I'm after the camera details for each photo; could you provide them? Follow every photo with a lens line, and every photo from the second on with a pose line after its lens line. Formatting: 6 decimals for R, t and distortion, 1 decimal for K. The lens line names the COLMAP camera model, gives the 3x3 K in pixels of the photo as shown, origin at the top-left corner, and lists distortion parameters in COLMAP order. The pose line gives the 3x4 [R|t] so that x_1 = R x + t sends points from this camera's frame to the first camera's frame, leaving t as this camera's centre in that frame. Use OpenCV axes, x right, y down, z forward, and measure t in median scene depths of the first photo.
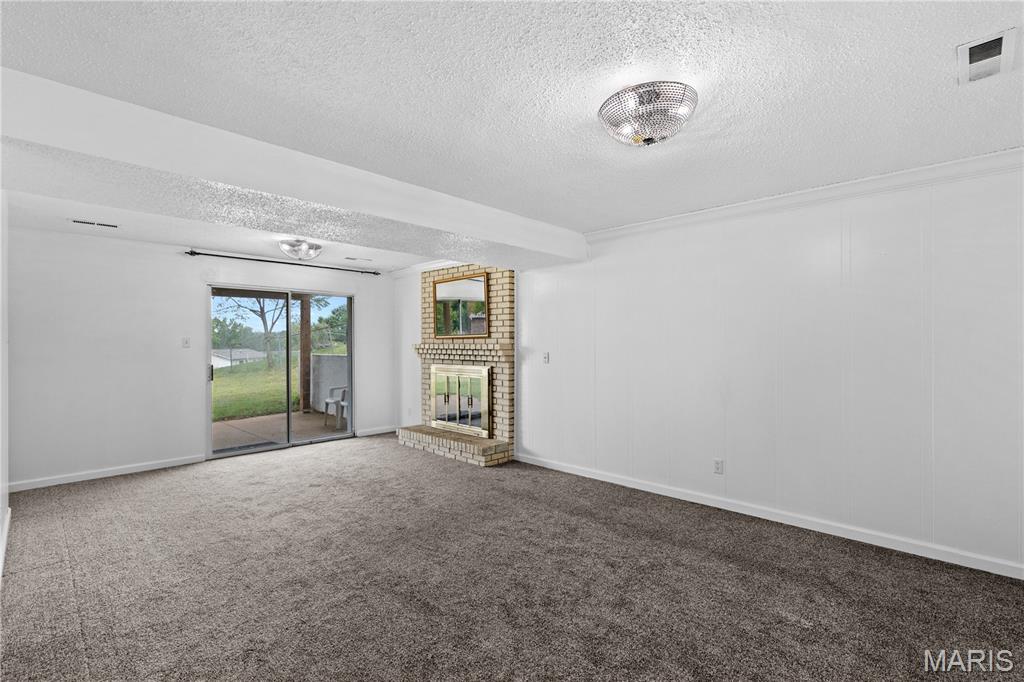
lens RADIAL K [[461.5, 0, 517.4], [0, 461.5, 340.0], [0, 0, 1]] dist [0.000064, -0.001067]
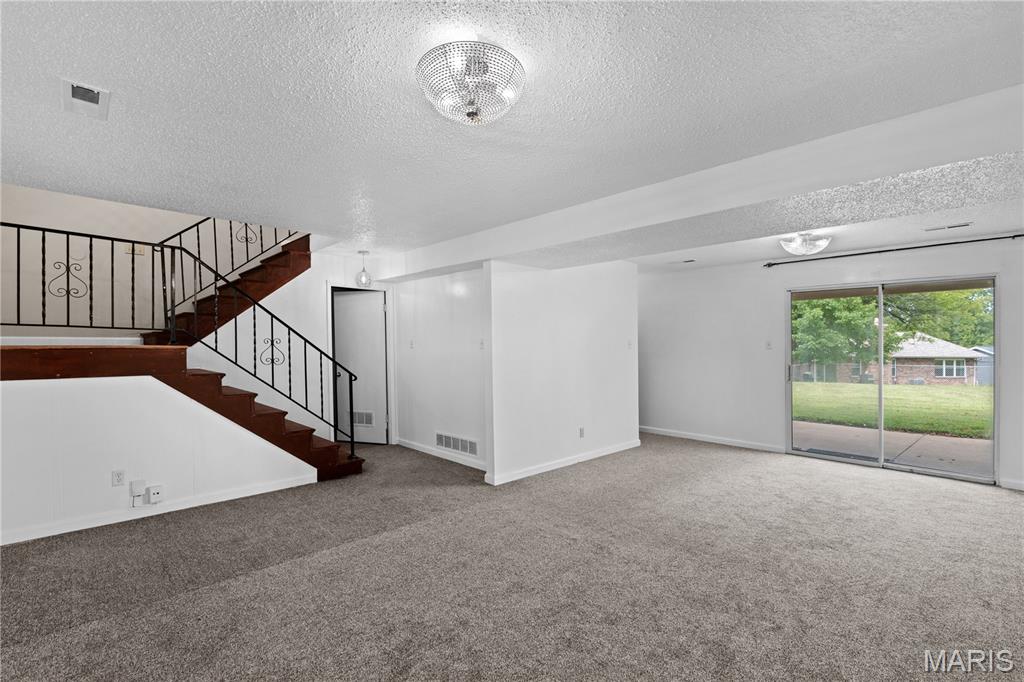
lens RADIAL K [[461.5, 0, 507.6], [0, 461.5, 342.9], [0, 0, 1]] dist [0.000064, -0.001067]
pose [[-0.047012, -0.000164, -0.998894, 0.436900], [0.003016, 0.999995, -0.000306, 0.000909], [0.998890, -0.003027, -0.047011, 0.401867]]
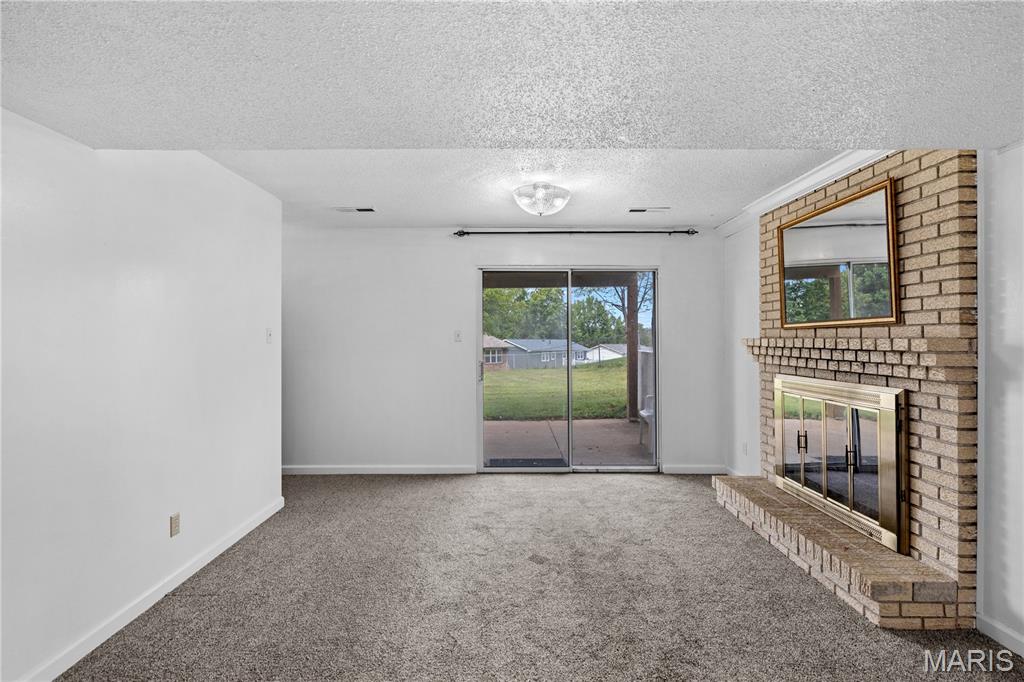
lens RADIAL K [[480.3, 0, 509.7], [0, 480.3, 335.5], [0, 0, 1]] dist [0.001363, -0.000112]
pose [[0.698364, -0.001996, -0.715740, 0.008269], [0.001979, 0.999998, -0.000857, 0.005697], [0.715740, -0.000818, 0.698367, 0.419169]]
